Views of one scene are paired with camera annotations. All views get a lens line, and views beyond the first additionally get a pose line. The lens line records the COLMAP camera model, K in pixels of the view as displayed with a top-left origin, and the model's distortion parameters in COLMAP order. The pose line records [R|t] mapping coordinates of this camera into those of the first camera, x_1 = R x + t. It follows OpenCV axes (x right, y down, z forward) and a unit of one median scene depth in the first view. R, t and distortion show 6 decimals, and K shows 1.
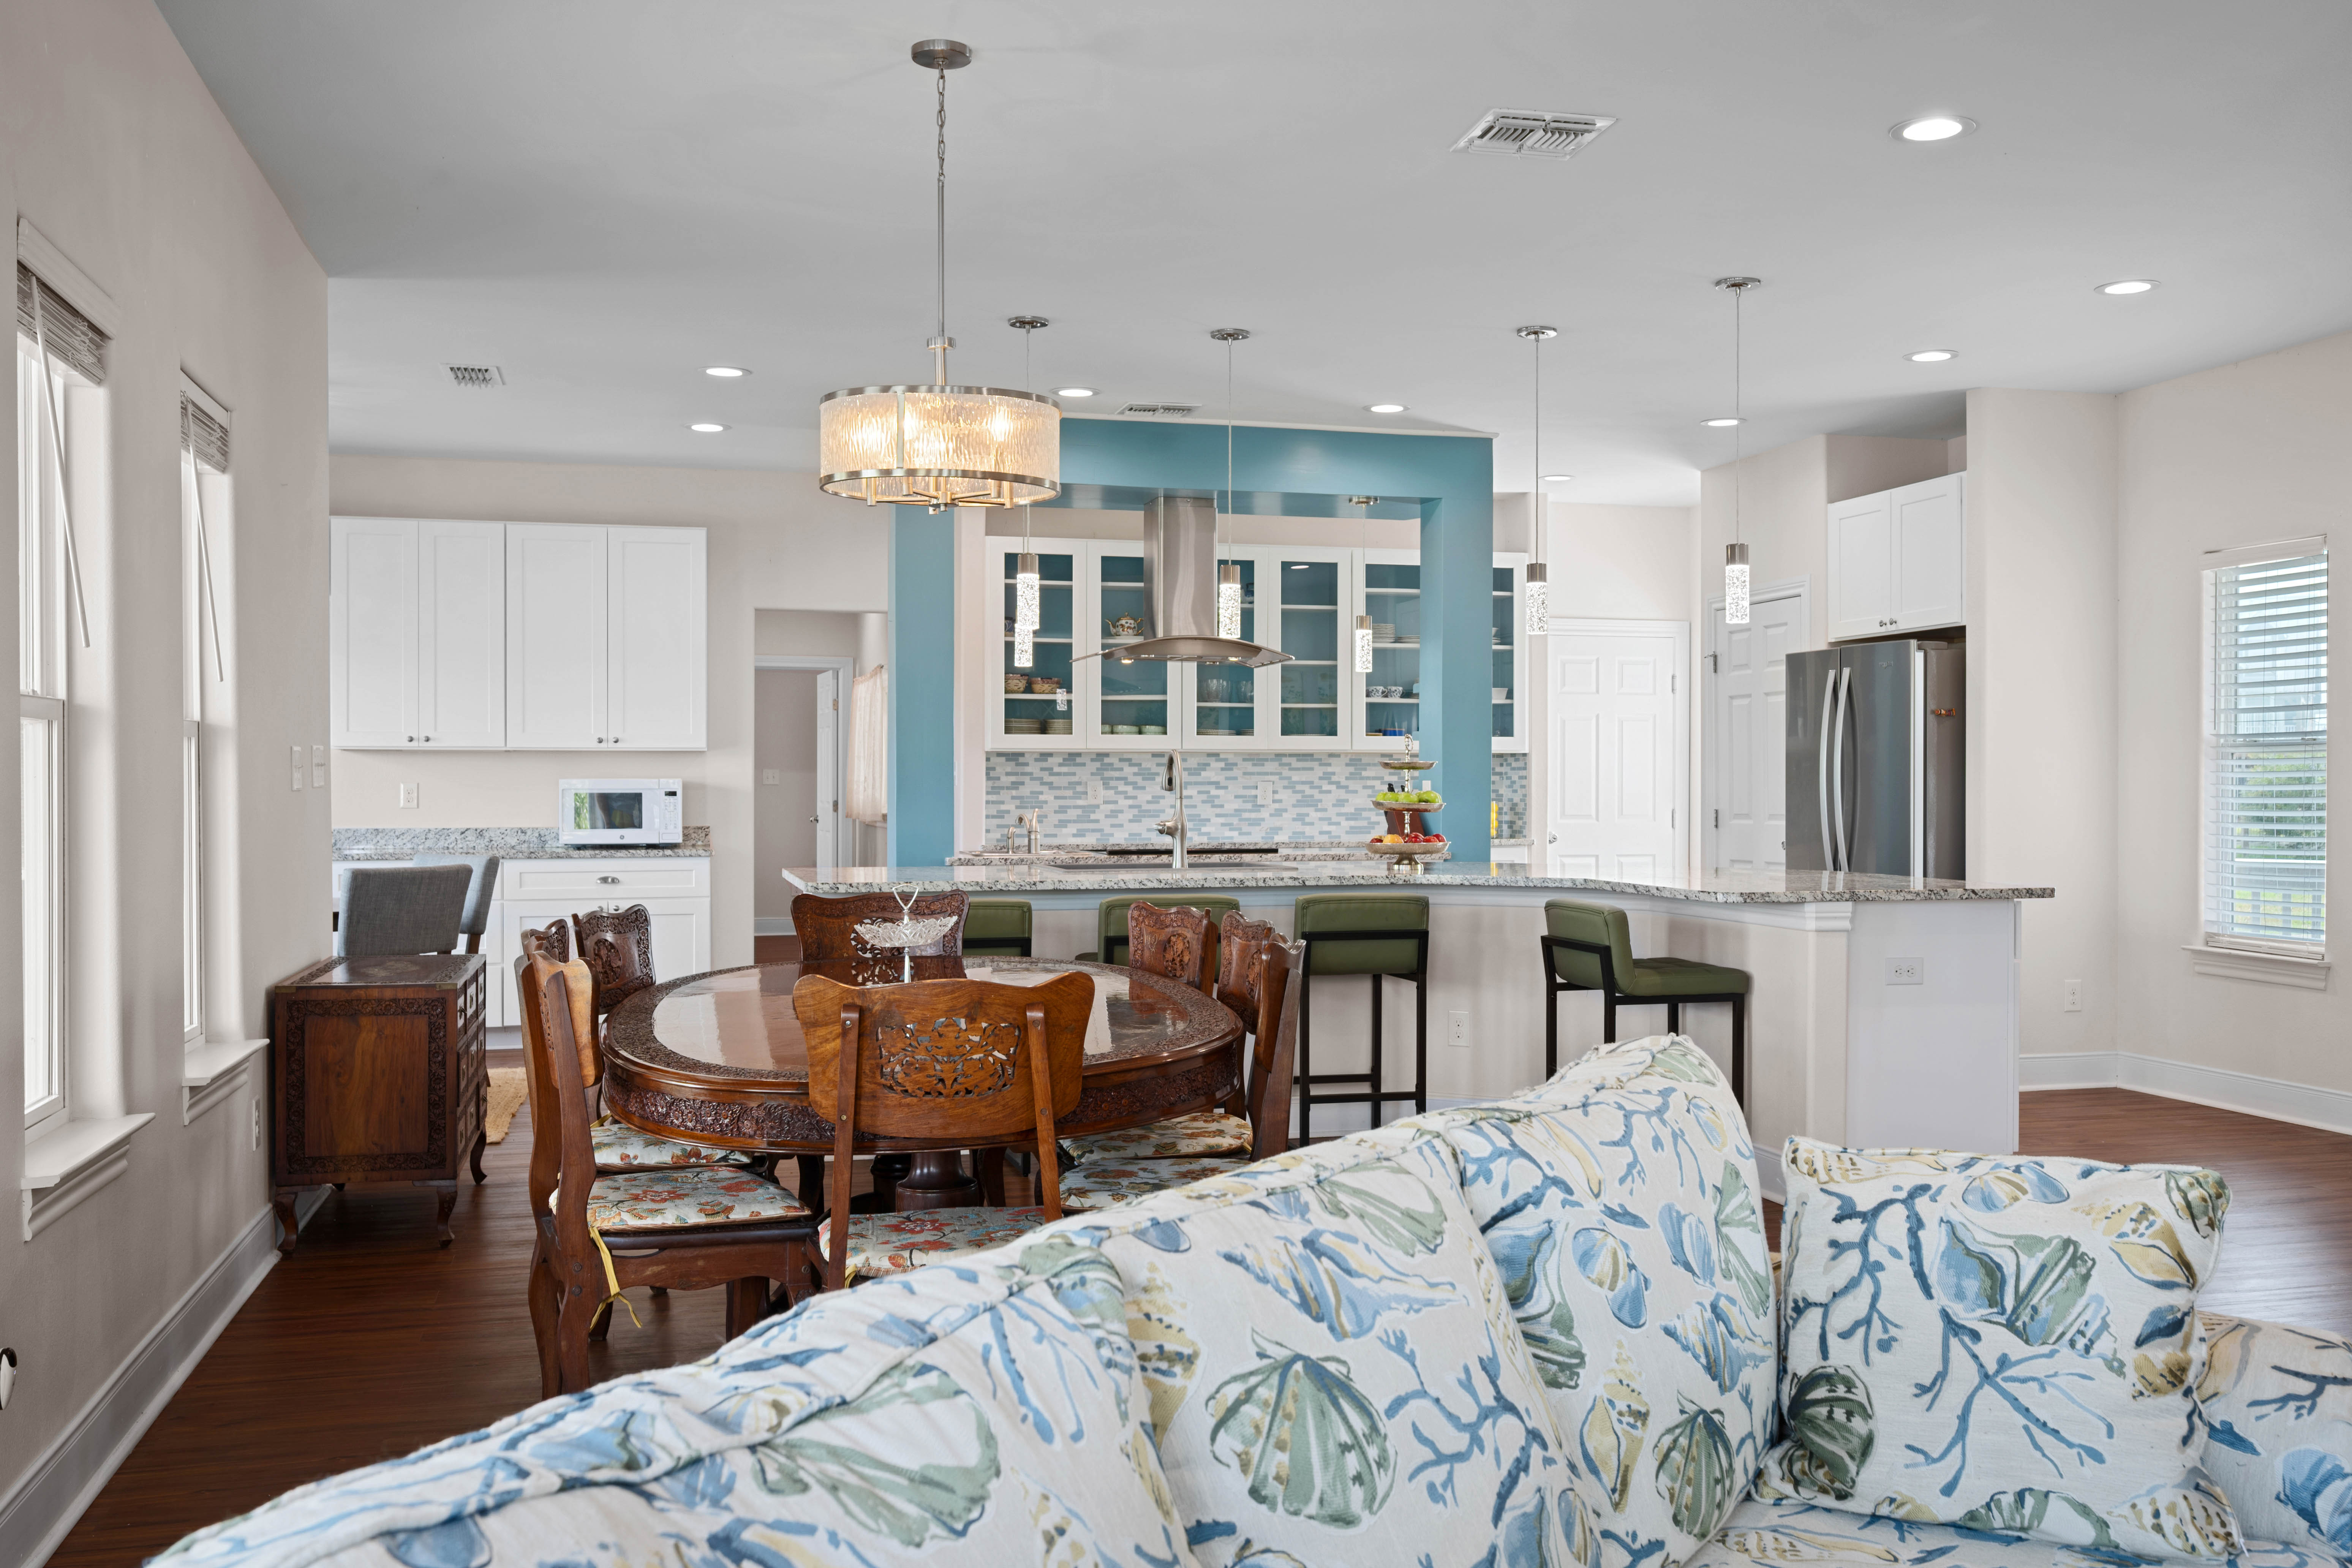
lens RADIAL K [[2061.1, 0, 1176.0], [0, 2061.1, 784.0], [0, 0, 1]] dist [0.000324, 0.000471]
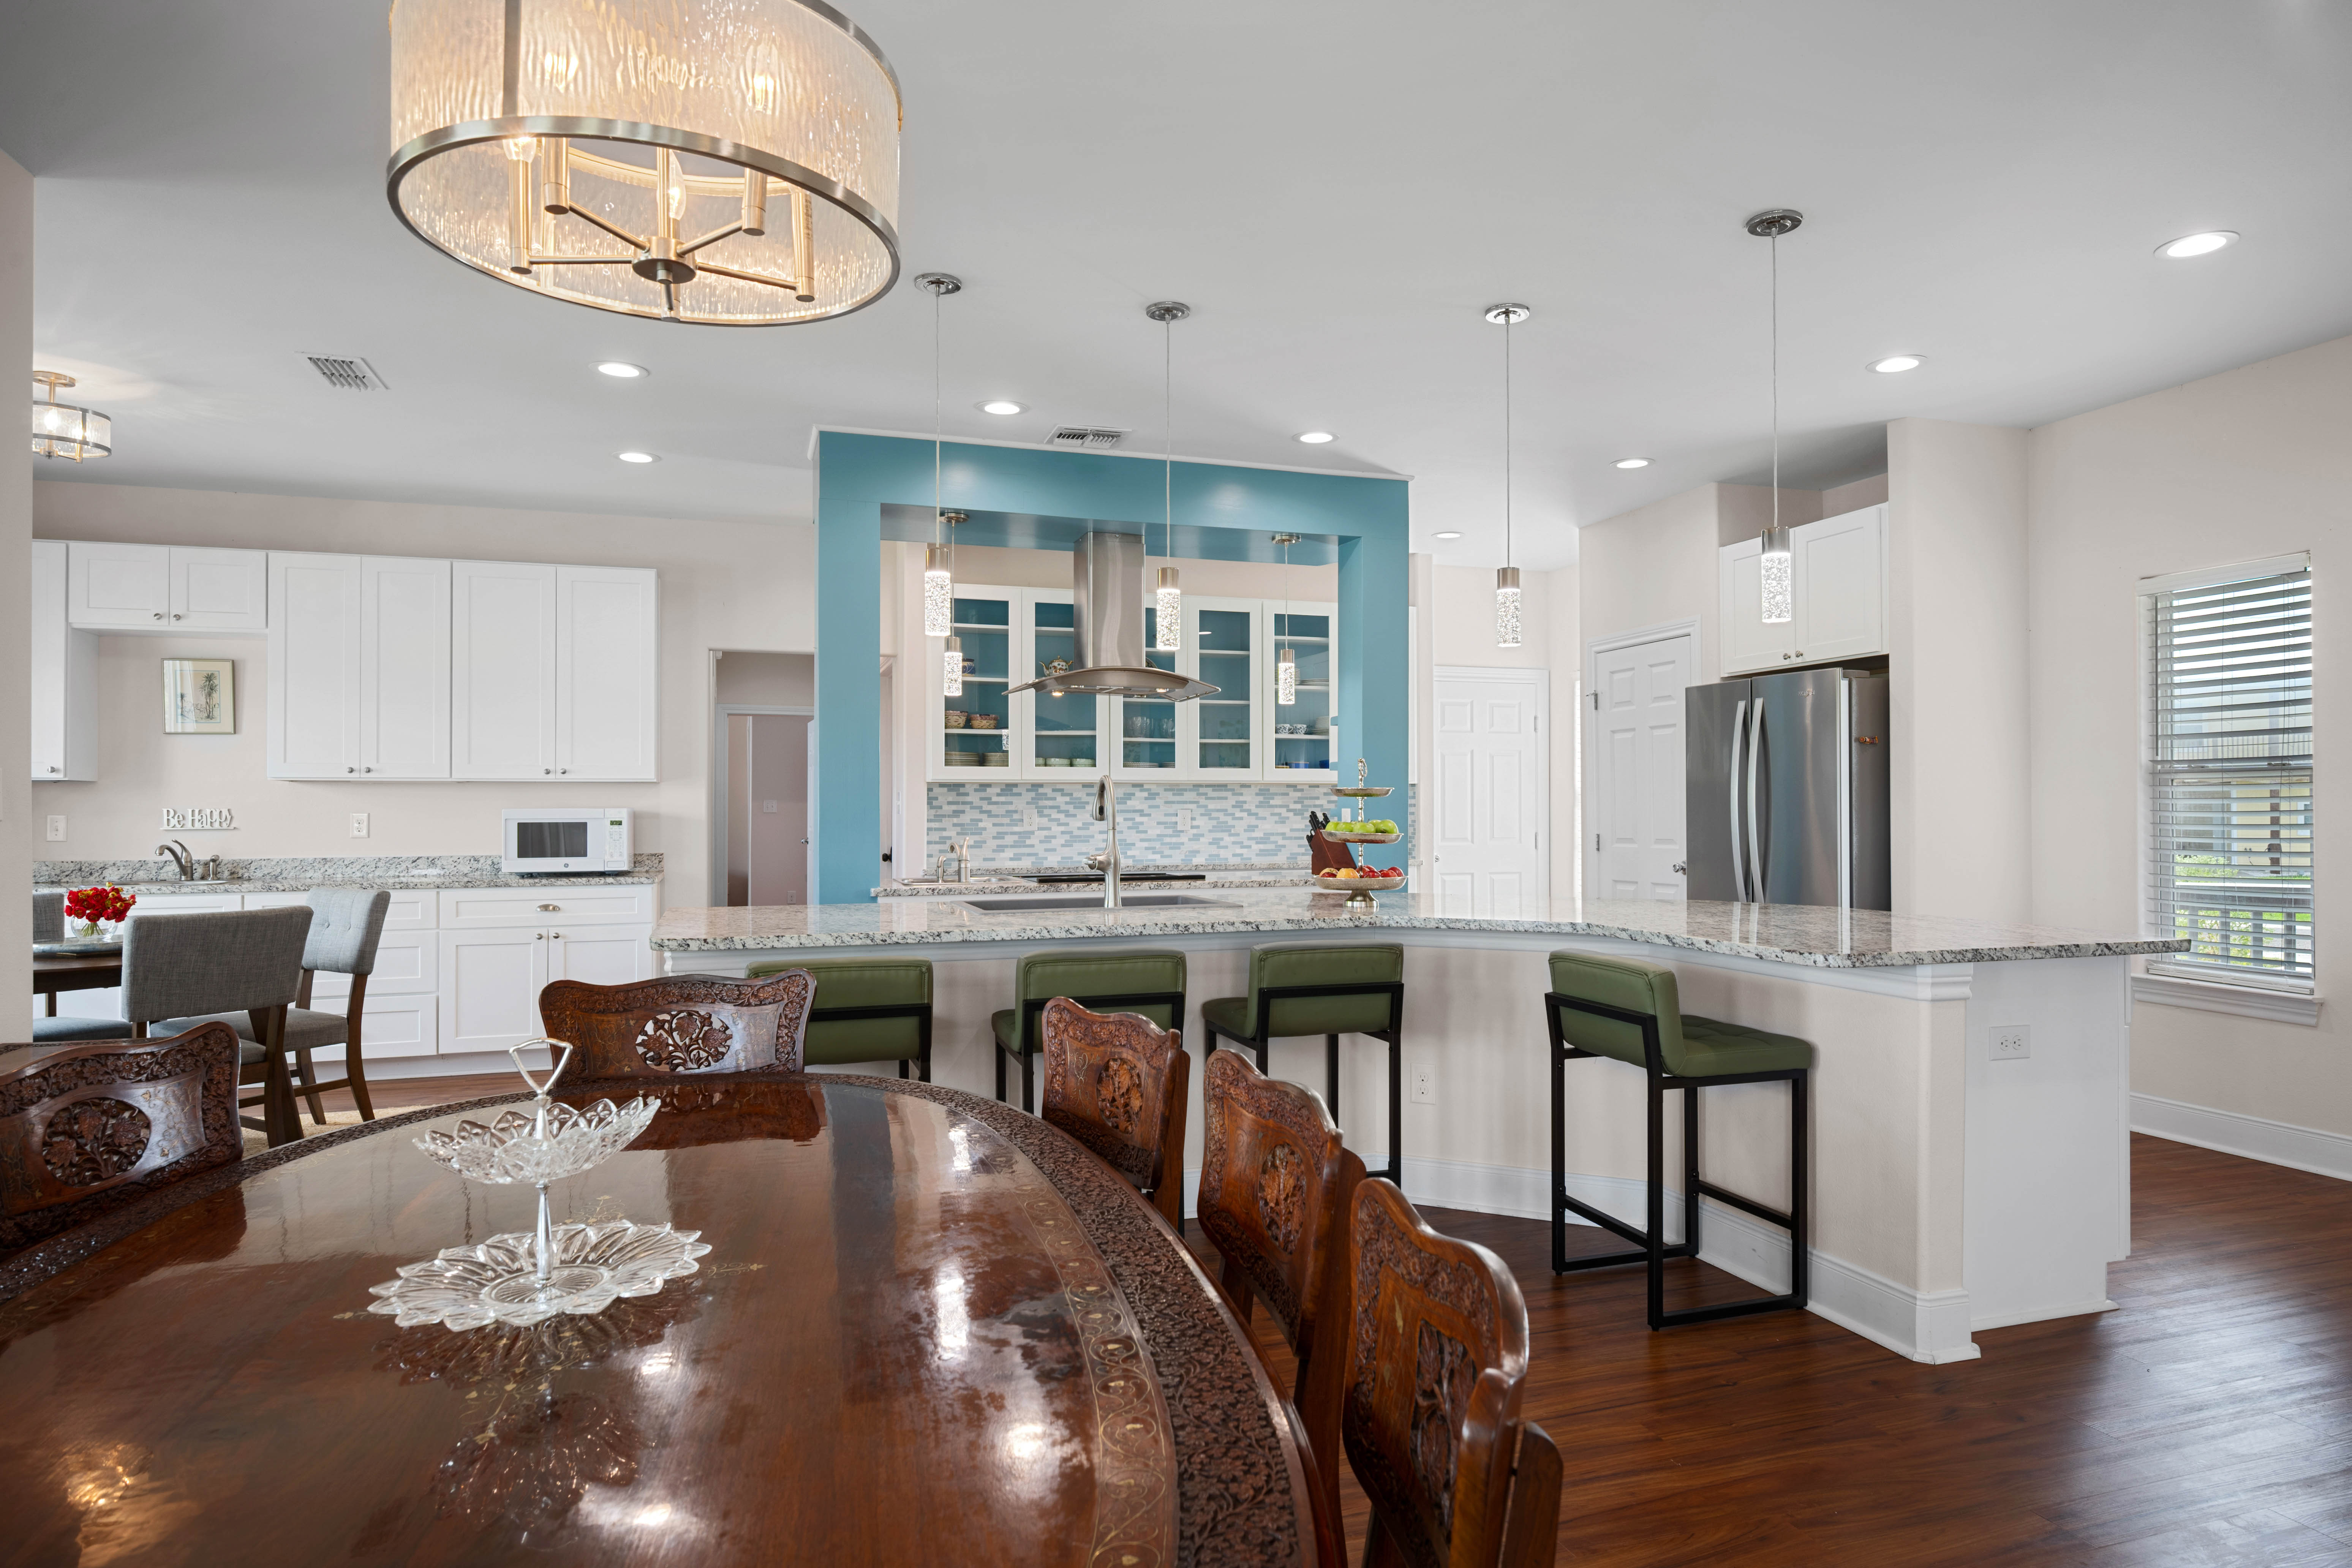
lens RADIAL K [[1365.0, 0, 1186.0], [0, 1365.0, 791.2], [0, 0, 1]] dist [-0.004444, 0.001915]
pose [[0.997999, -0.001664, 0.063210, -0.002656], [0.002538, 0.999902, -0.013743, -0.001029], [-0.063181, 0.013876, 0.997906, 0.289740]]
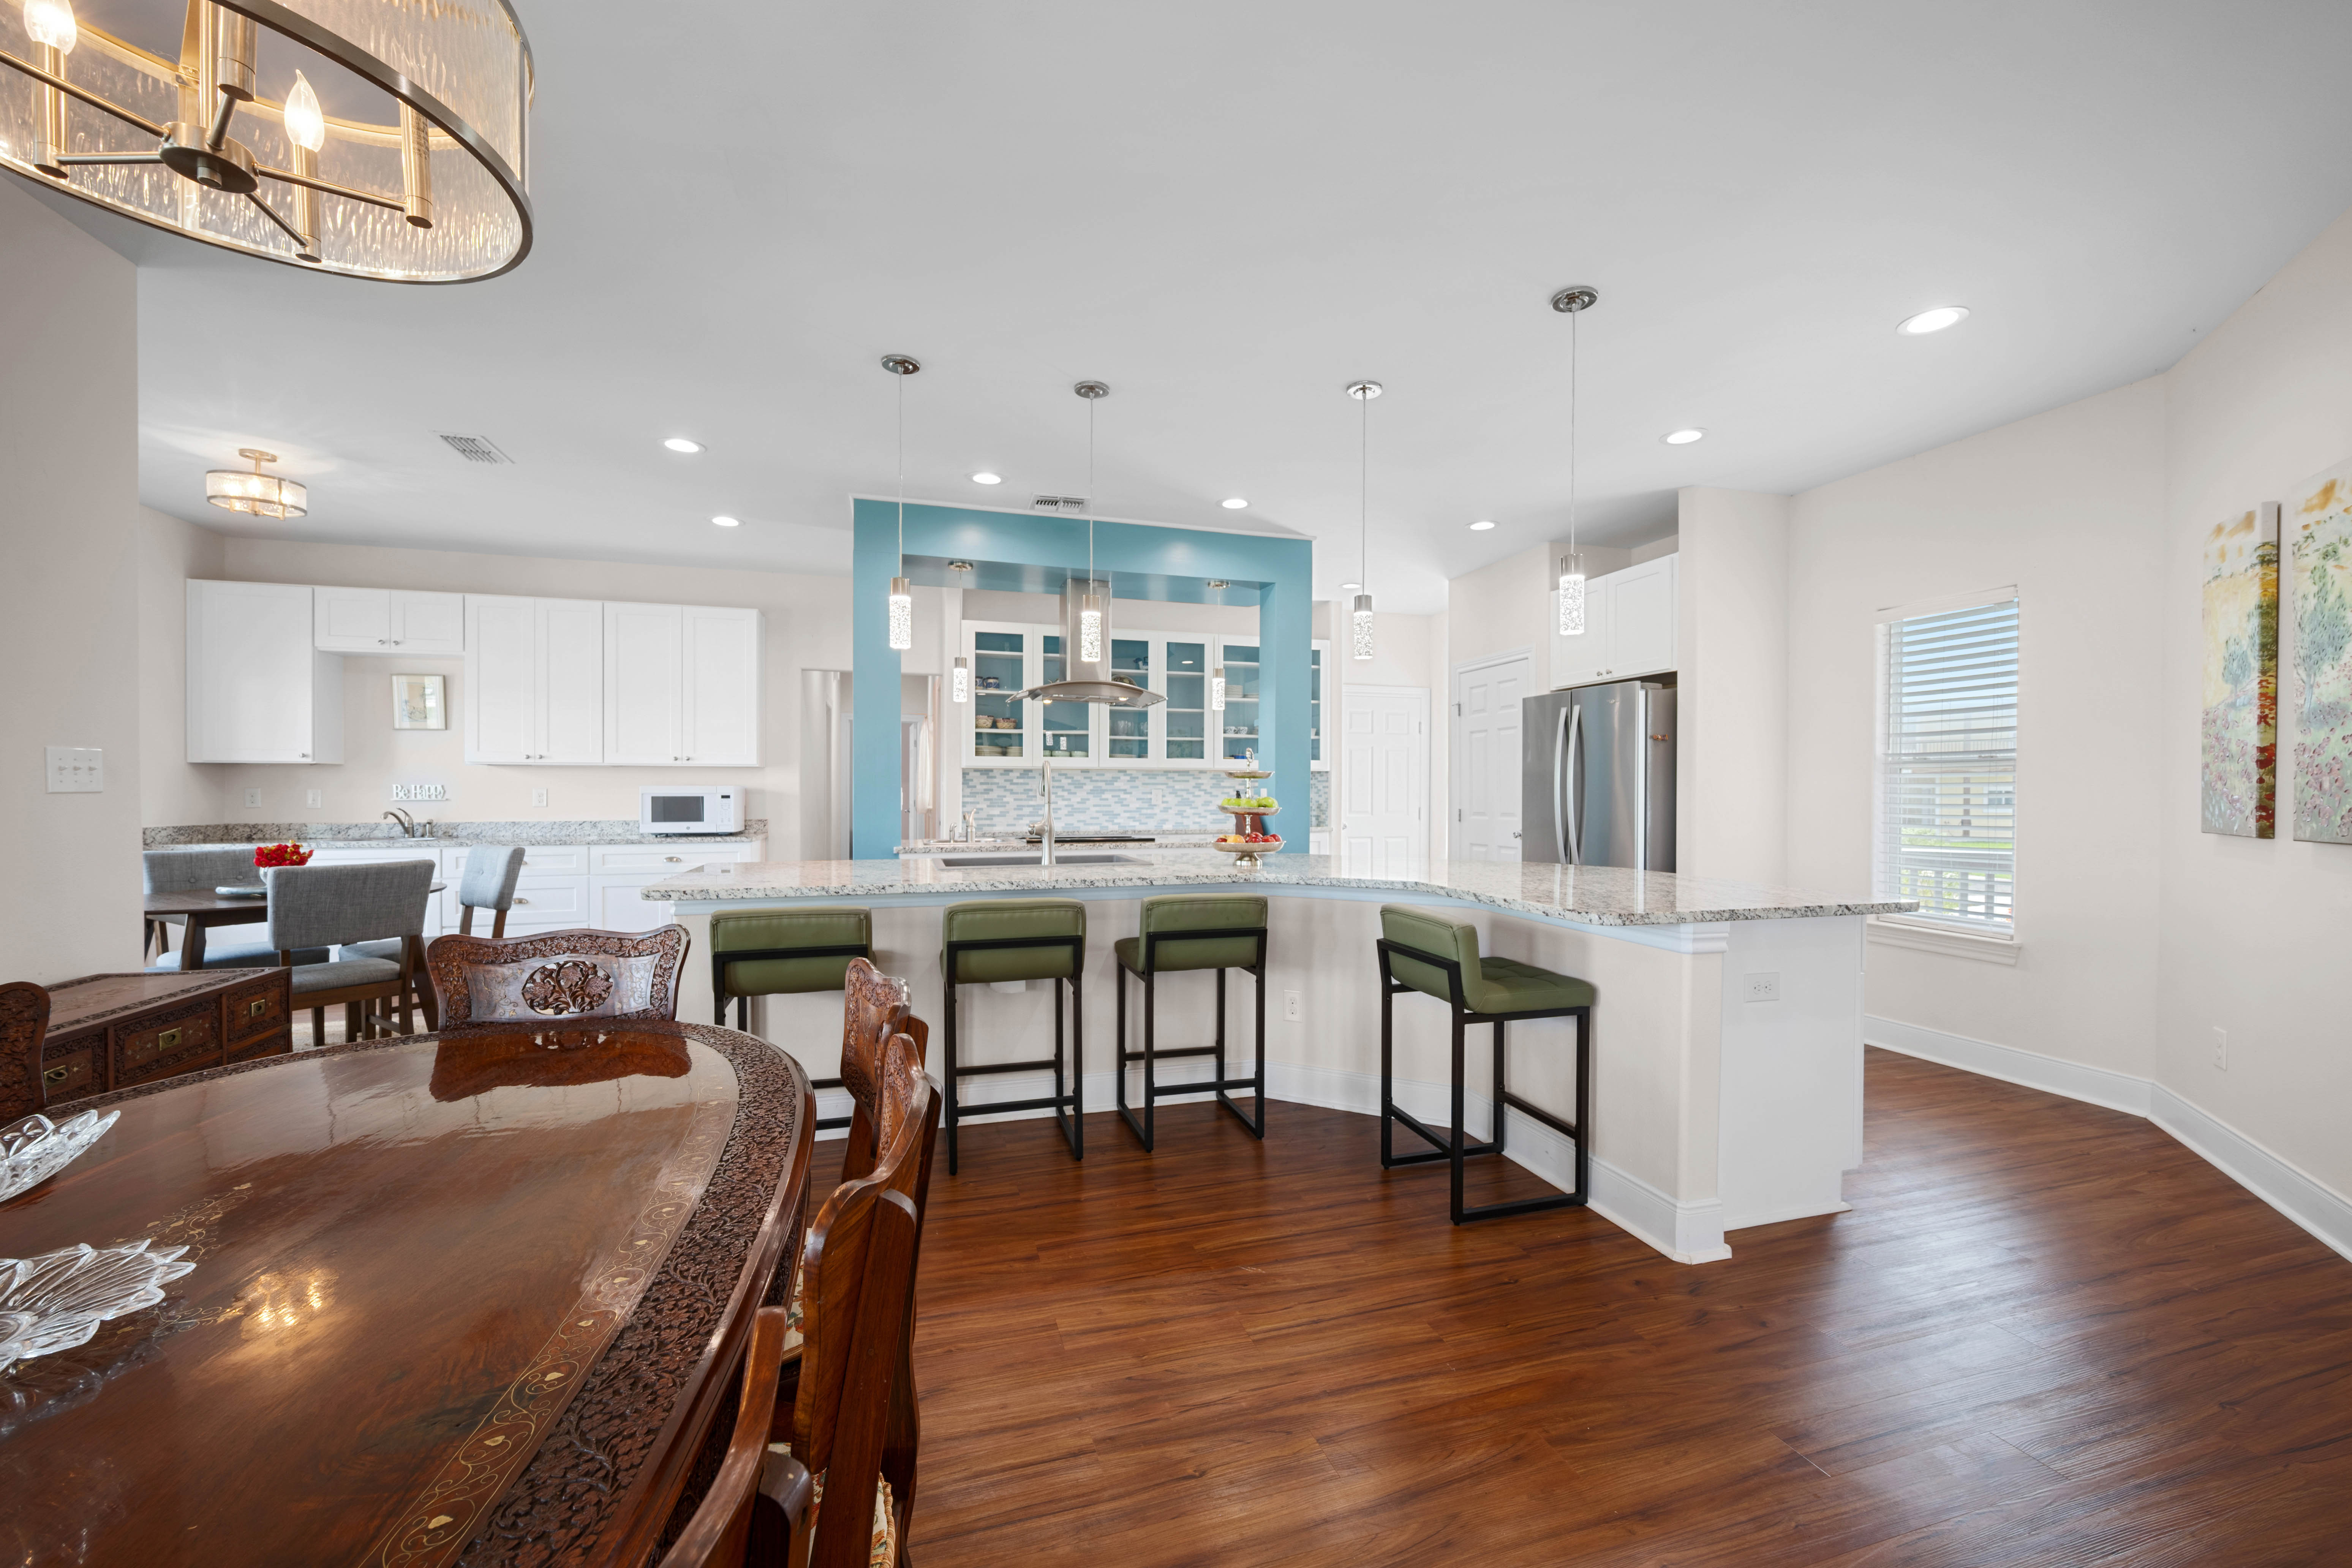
lens RADIAL K [[929.9, 0, 1185.9], [0, 929.9, 794.4], [0, 0, 1]] dist [-0.000569, -0.000446]
pose [[0.999196, 0.001991, 0.040035, 0.040641], [-0.002155, 0.999990, 0.004036, -0.000136], [-0.040026, -0.004119, 0.999190, 0.346882]]
